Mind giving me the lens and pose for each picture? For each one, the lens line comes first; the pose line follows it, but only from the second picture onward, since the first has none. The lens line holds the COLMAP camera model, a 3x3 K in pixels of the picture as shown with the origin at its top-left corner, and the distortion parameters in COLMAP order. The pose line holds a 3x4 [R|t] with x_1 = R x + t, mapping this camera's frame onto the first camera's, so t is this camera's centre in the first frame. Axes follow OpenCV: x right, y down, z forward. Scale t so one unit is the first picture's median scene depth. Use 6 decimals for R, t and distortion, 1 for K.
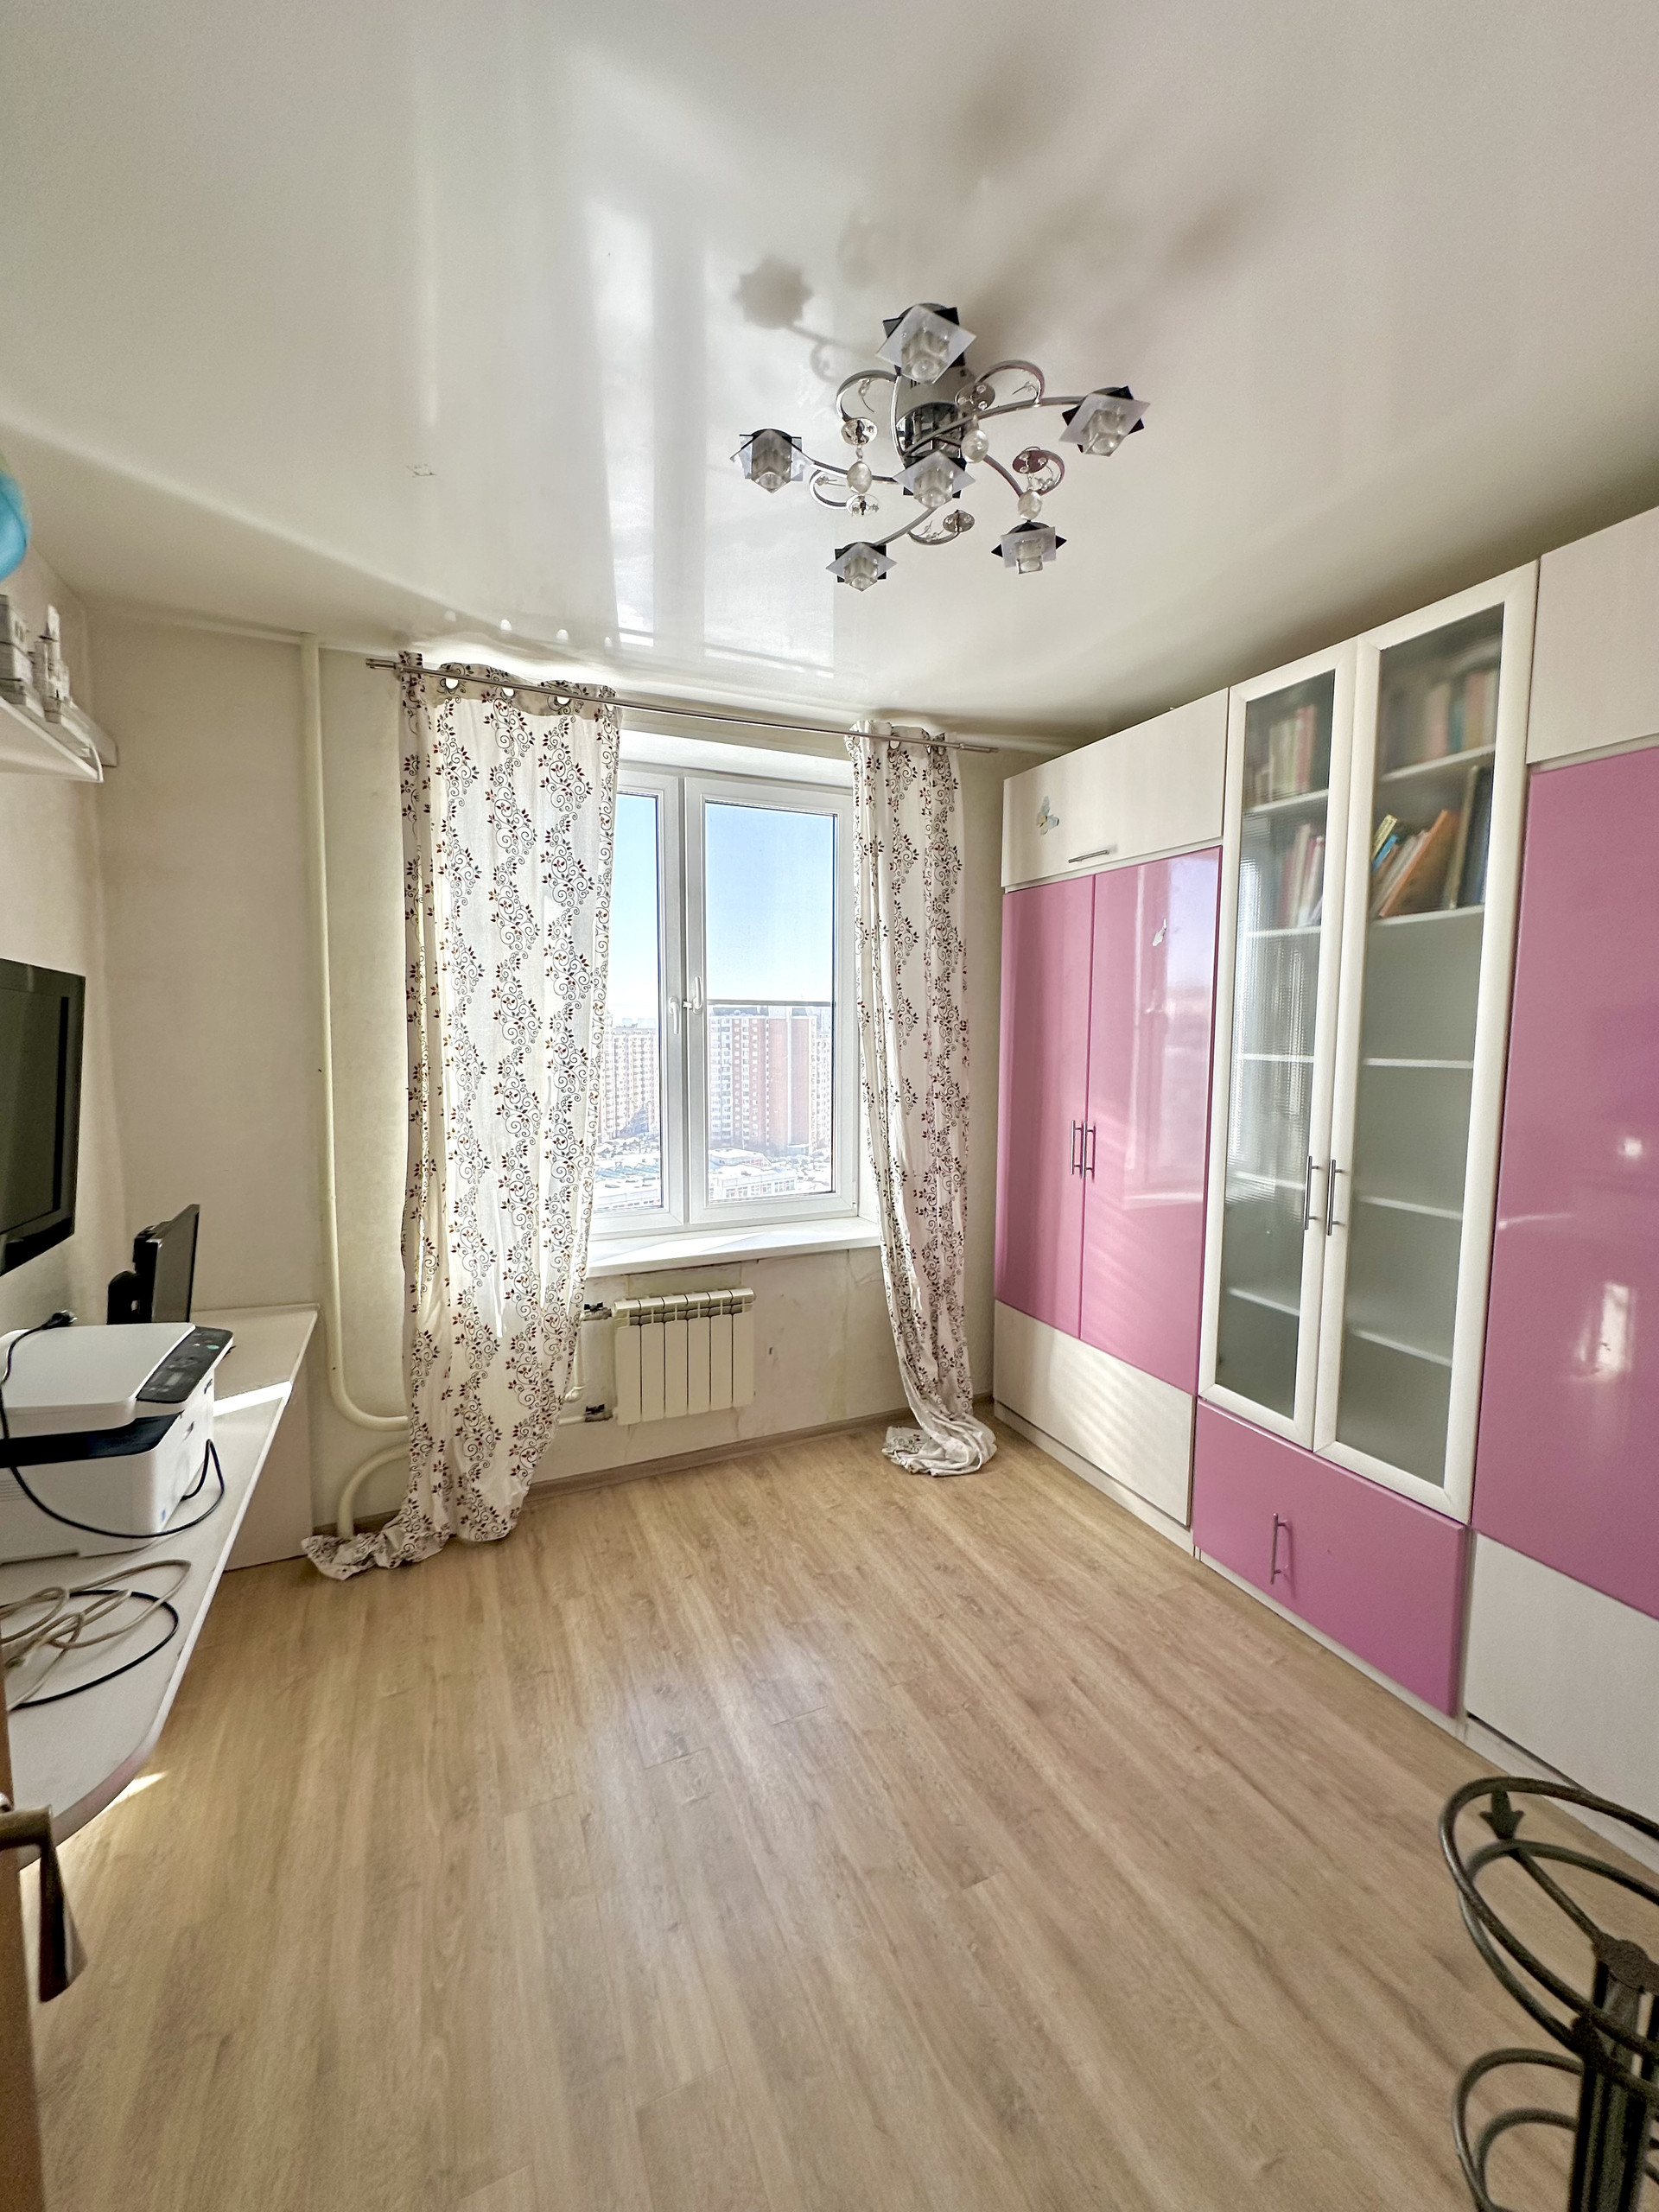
lens RADIAL K [[880.5, 0, 826.2], [0, 880.5, 1104.5], [0, 0, 1]] dist [-0.000670, -0.000006]
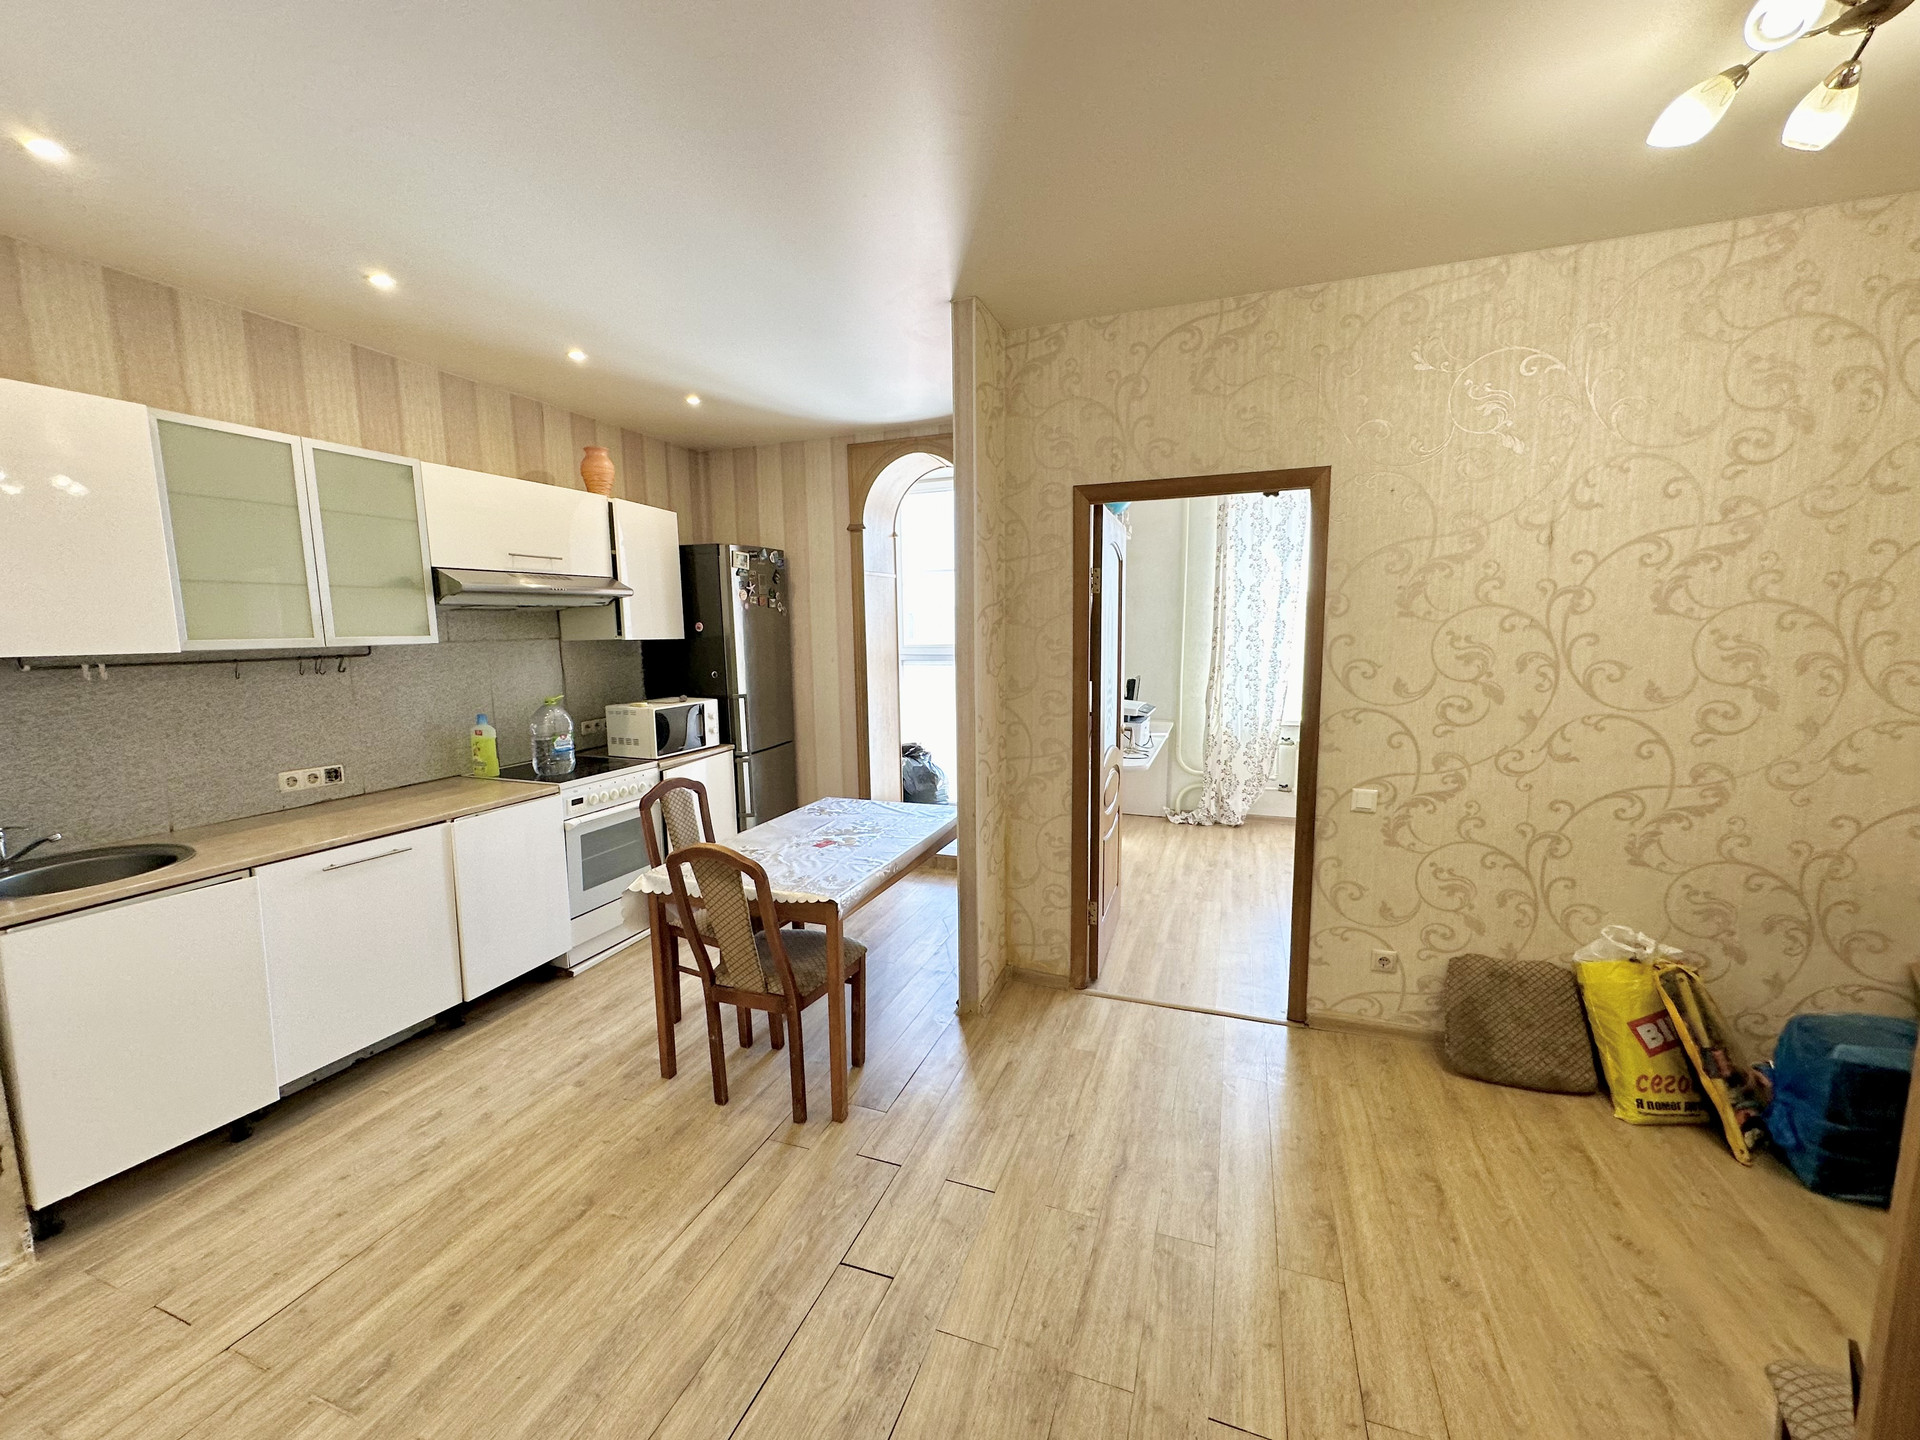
lens RADIAL K [[764.3, 0, 975.7], [0, 764.3, 719.9], [0, 0, 1]] dist [-0.000670, -0.000006]
pose [[0.730545, 0.079913, -0.678172, 0.562191], [-0.043148, 0.996546, 0.070948, 0.097782], [0.681500, -0.022569, 0.731470, -1.124585]]
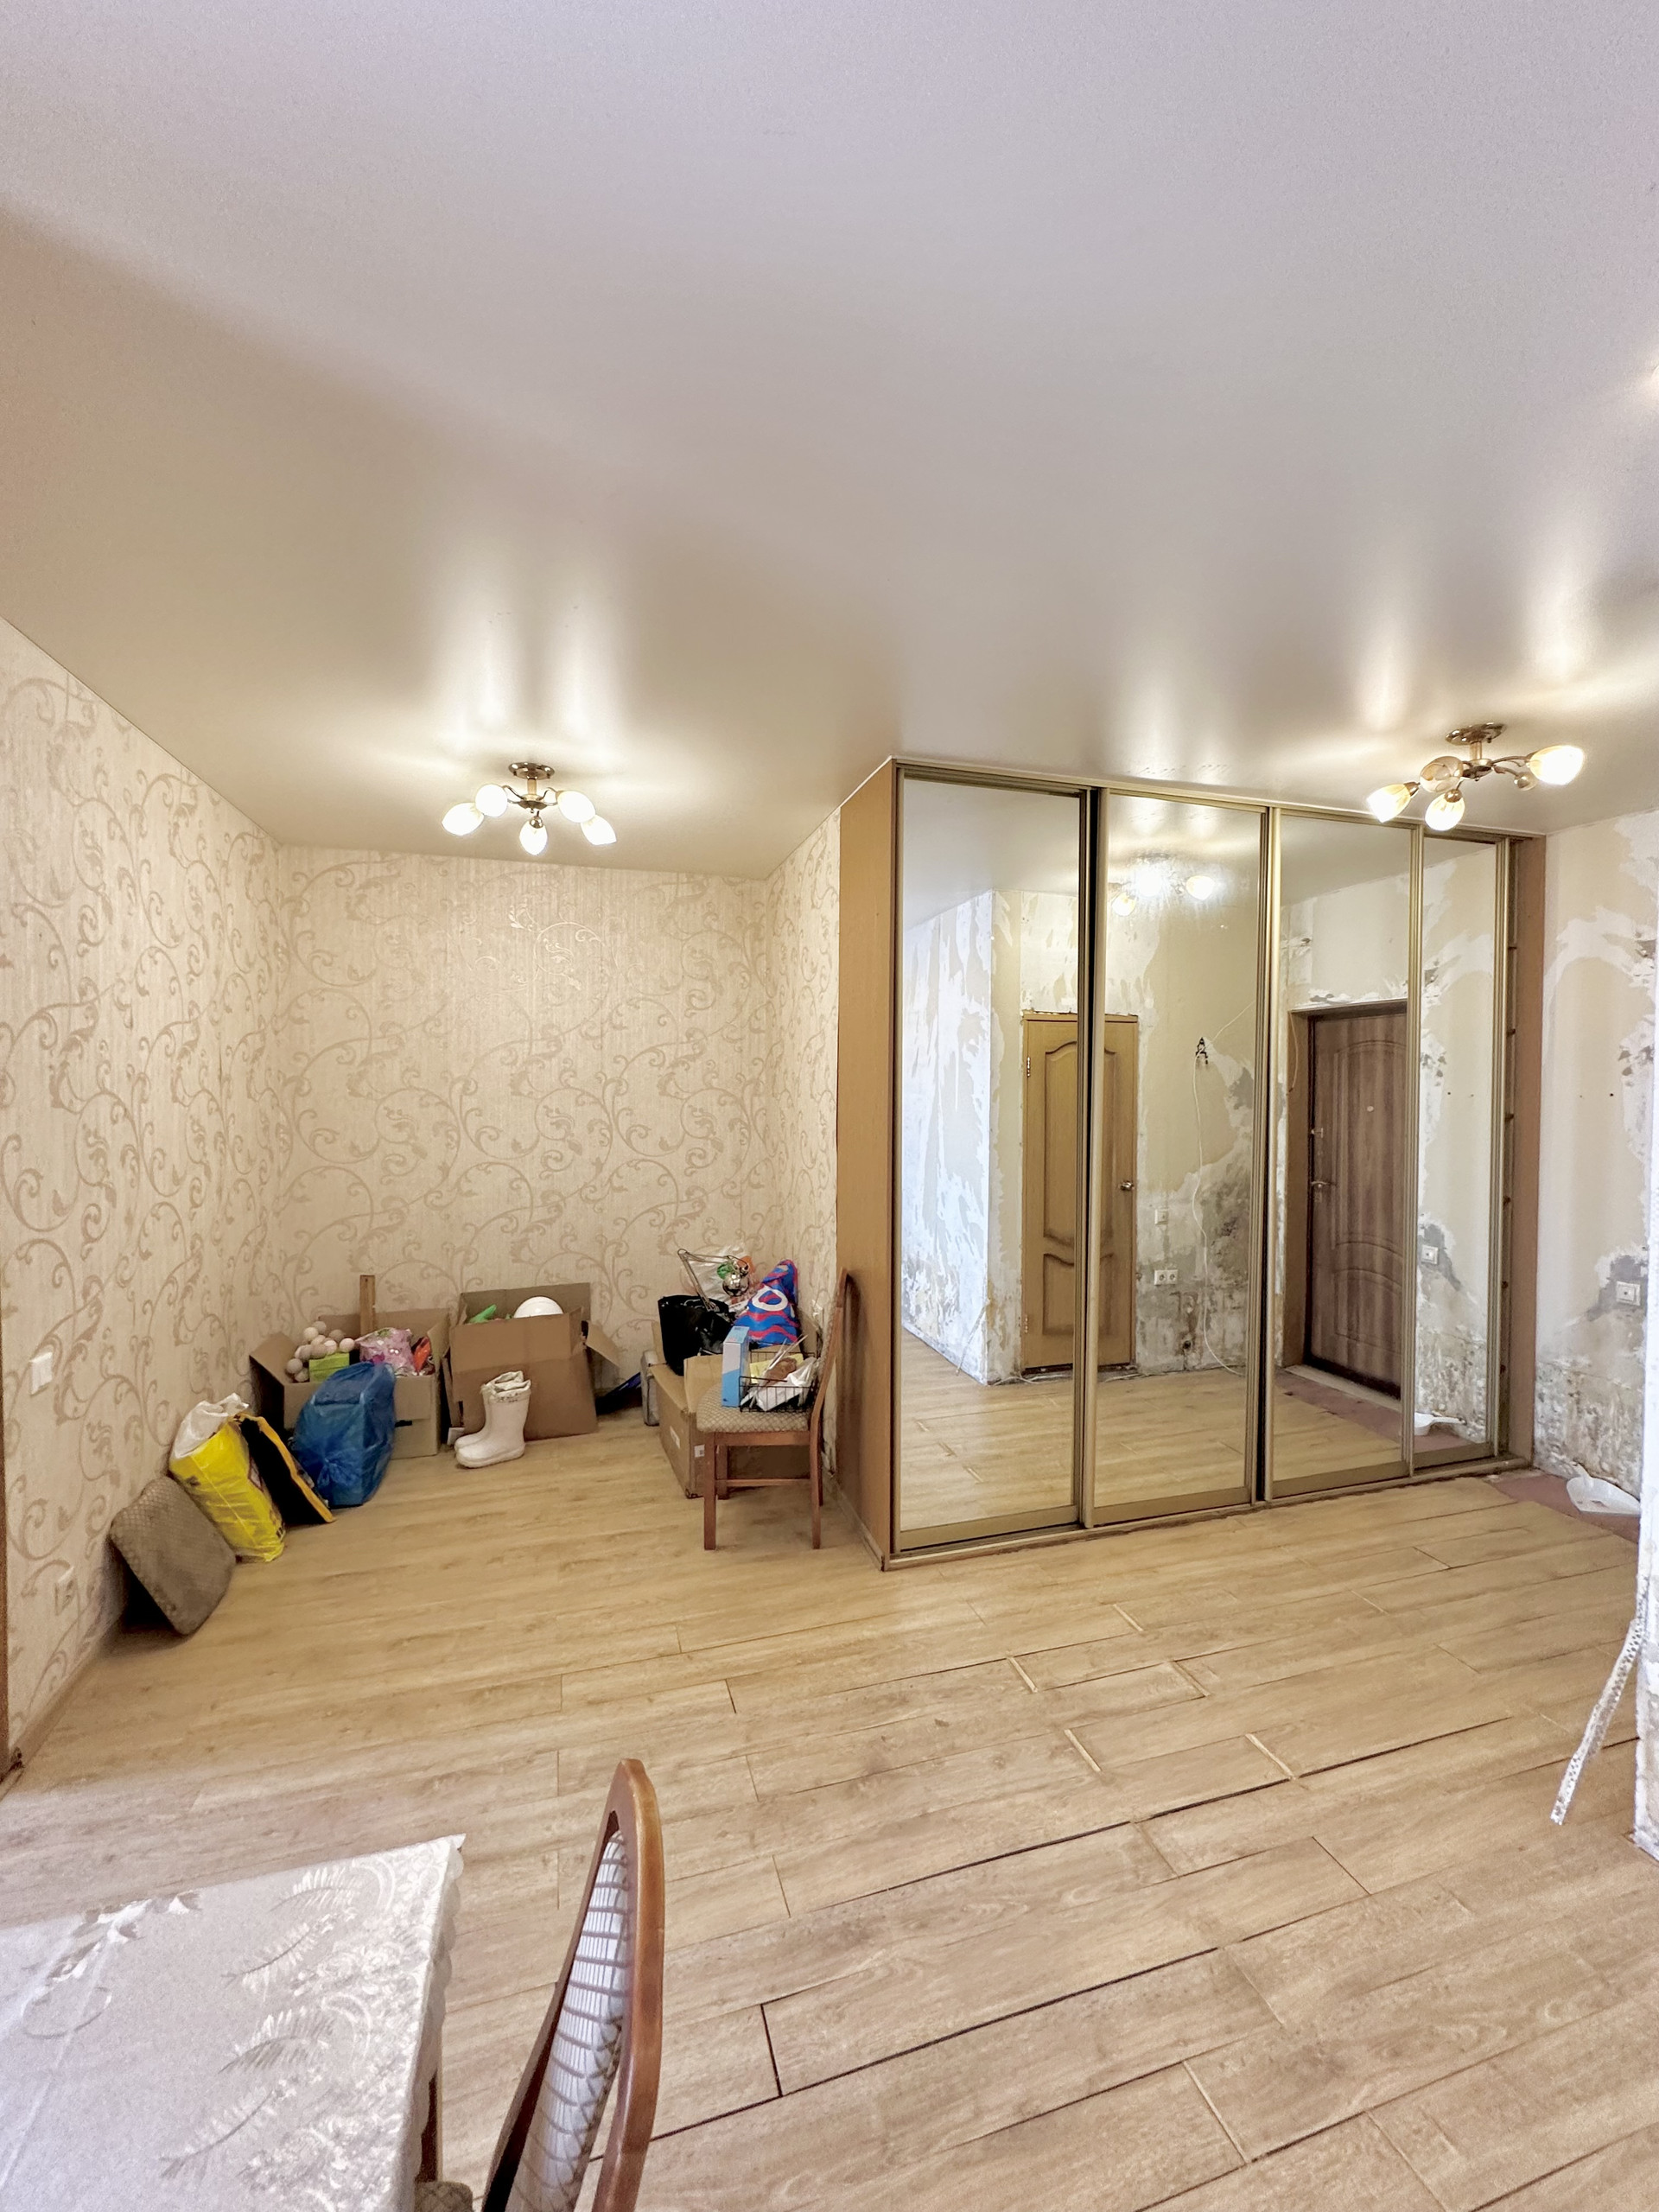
lens RADIAL K [[880.5, 0, 842.5], [0, 880.5, 1095.8], [0, 0, 1]] dist [-0.000670, -0.000006]
pose [[0.122199, -0.021185, 0.992280, -0.557382], [0.078609, 0.996838, 0.011602, 0.051590], [-0.989388, 0.076584, 0.123478, -0.829850]]
